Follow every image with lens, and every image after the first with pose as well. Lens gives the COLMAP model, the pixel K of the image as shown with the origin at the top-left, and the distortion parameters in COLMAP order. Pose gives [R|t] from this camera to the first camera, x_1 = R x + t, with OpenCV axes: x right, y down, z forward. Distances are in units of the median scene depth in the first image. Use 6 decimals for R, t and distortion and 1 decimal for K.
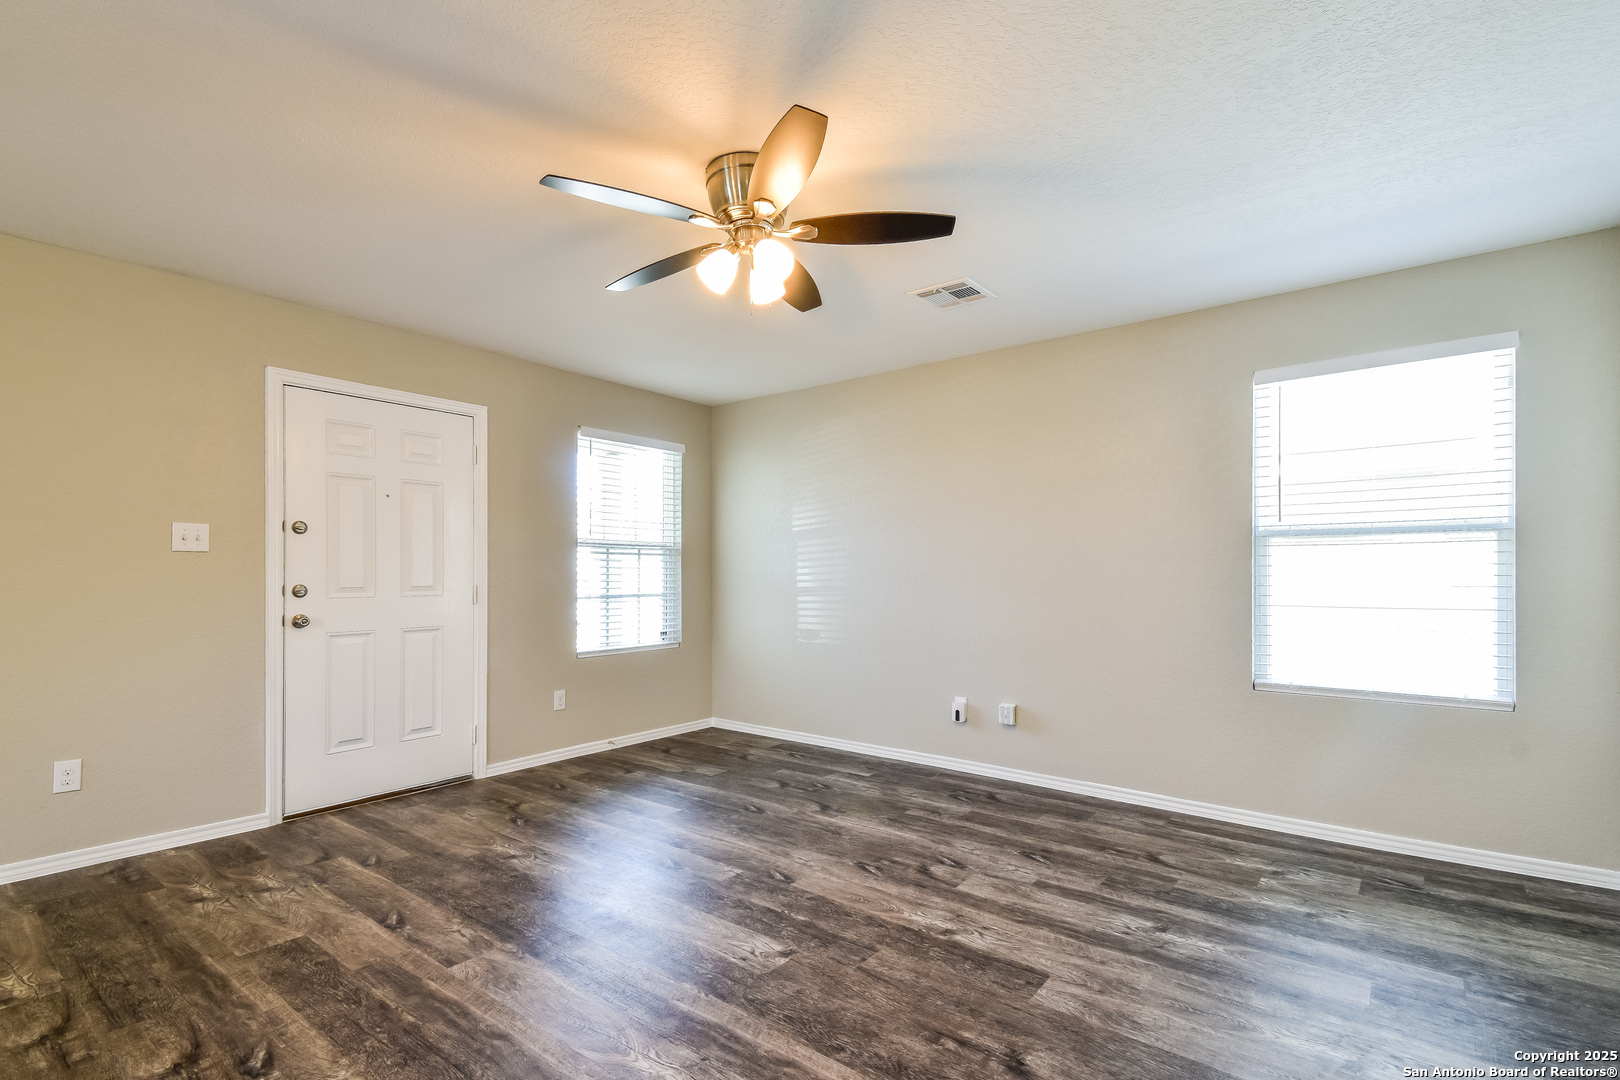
lens RADIAL K [[740.8, 0, 814.9], [0, 740.8, 567.7], [0, 0, 1]] dist [0.009645, -0.005727]
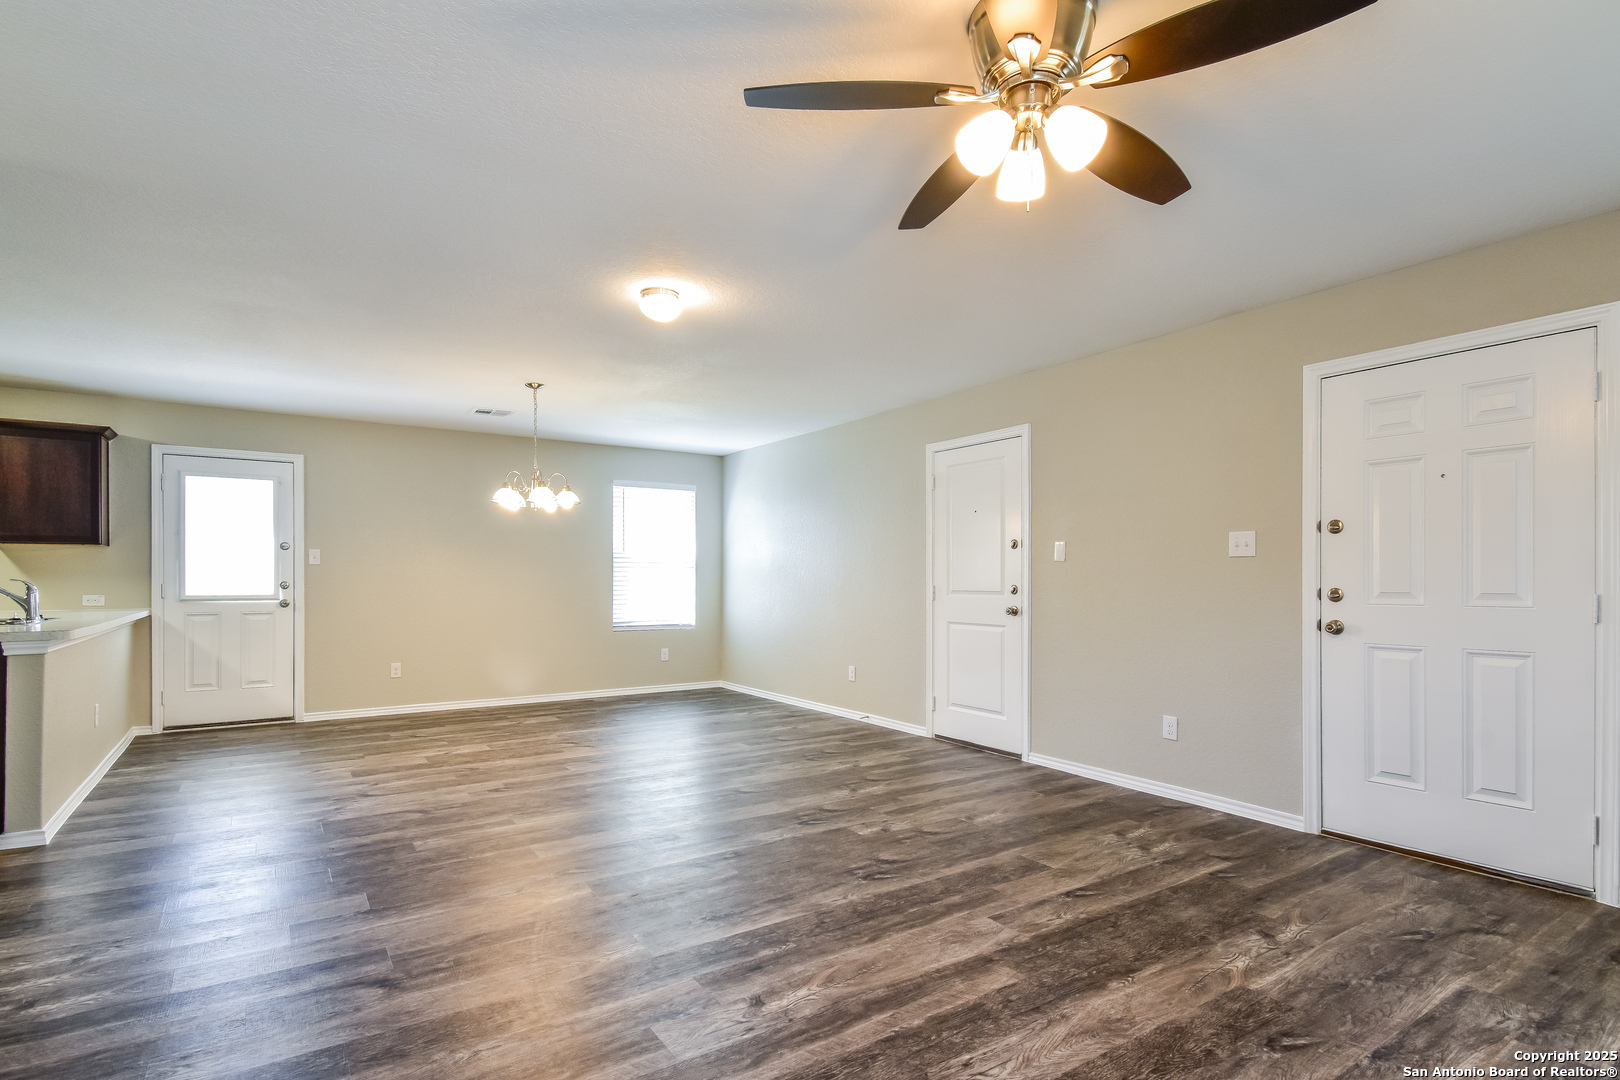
lens RADIAL K [[802.9, 0, 805.6], [0, 802.9, 580.1], [0, 0, 1]] dist [0.021914, -0.002926]
pose [[-0.314908, 0.005110, -0.949108, 0.495175], [0.013499, 0.999908, 0.000905, 0.002997], [0.949026, -0.012527, -0.314948, 0.708294]]
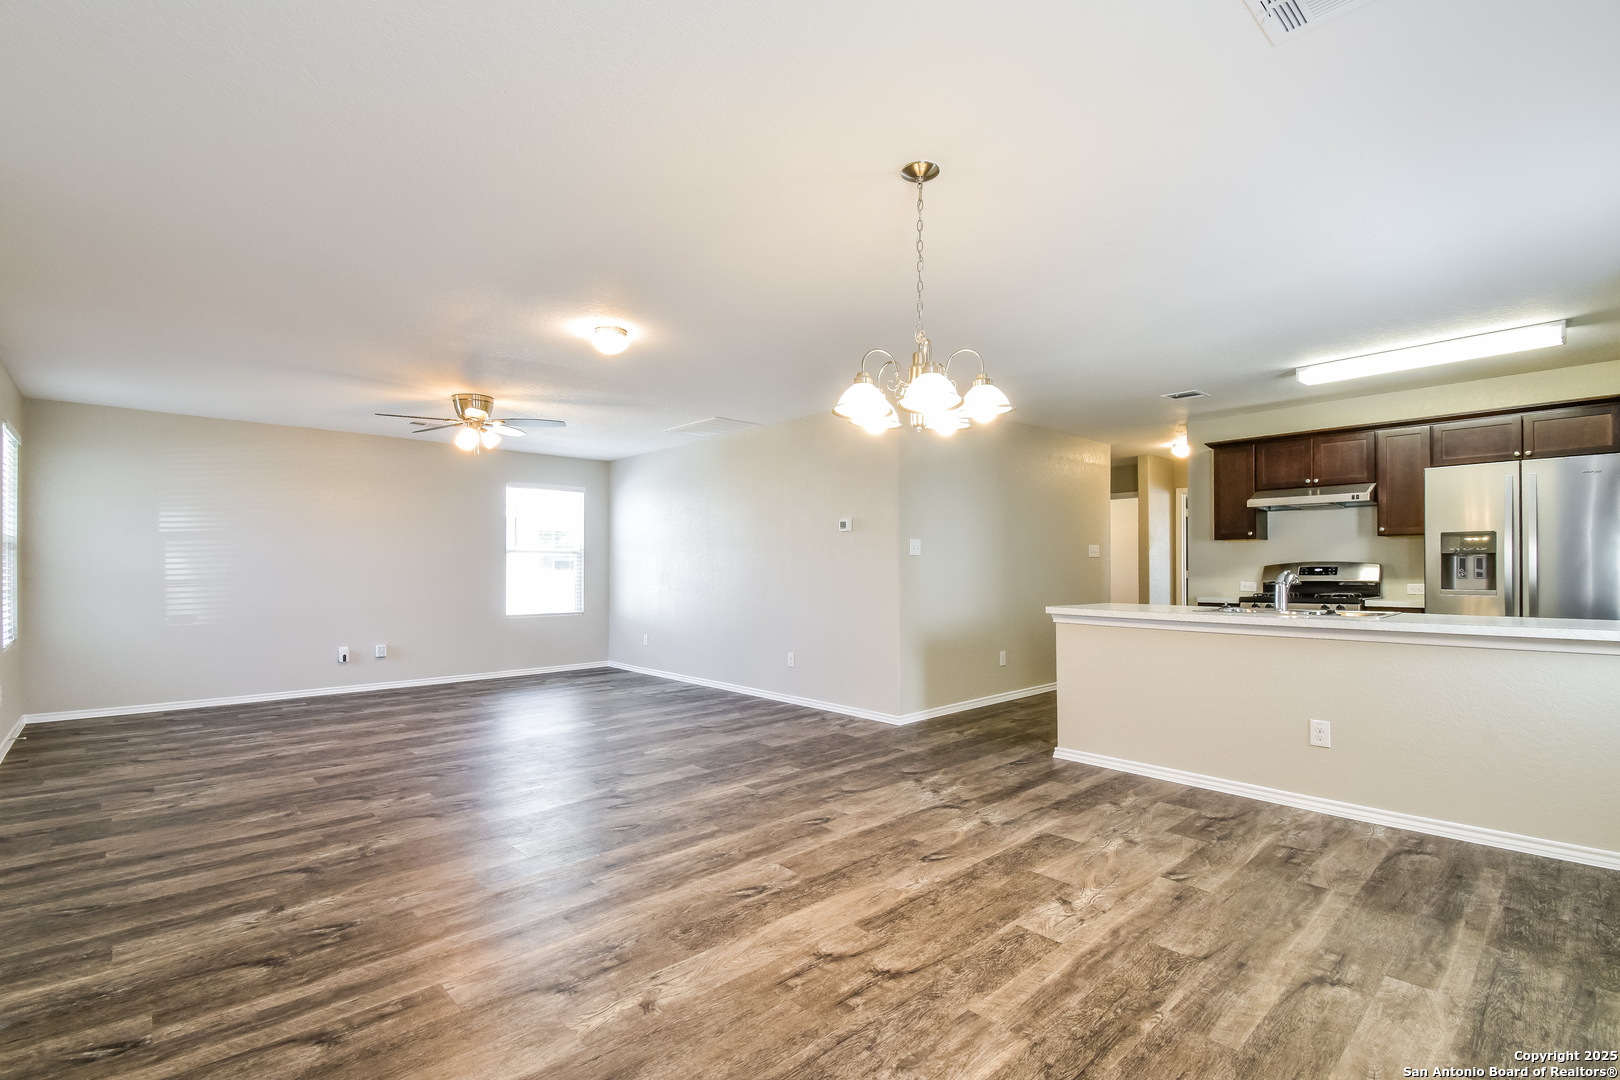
lens RADIAL K [[740.8, 0, 810.7], [0, 740.8, 573.9], [0, 0, 1]] dist [0.009645, -0.005727]
pose [[0.157623, -0.006184, 0.987480, -1.512157], [-0.012042, 0.999894, 0.008184, -0.007311], [-0.987426, -0.013181, 0.157532, -0.284035]]
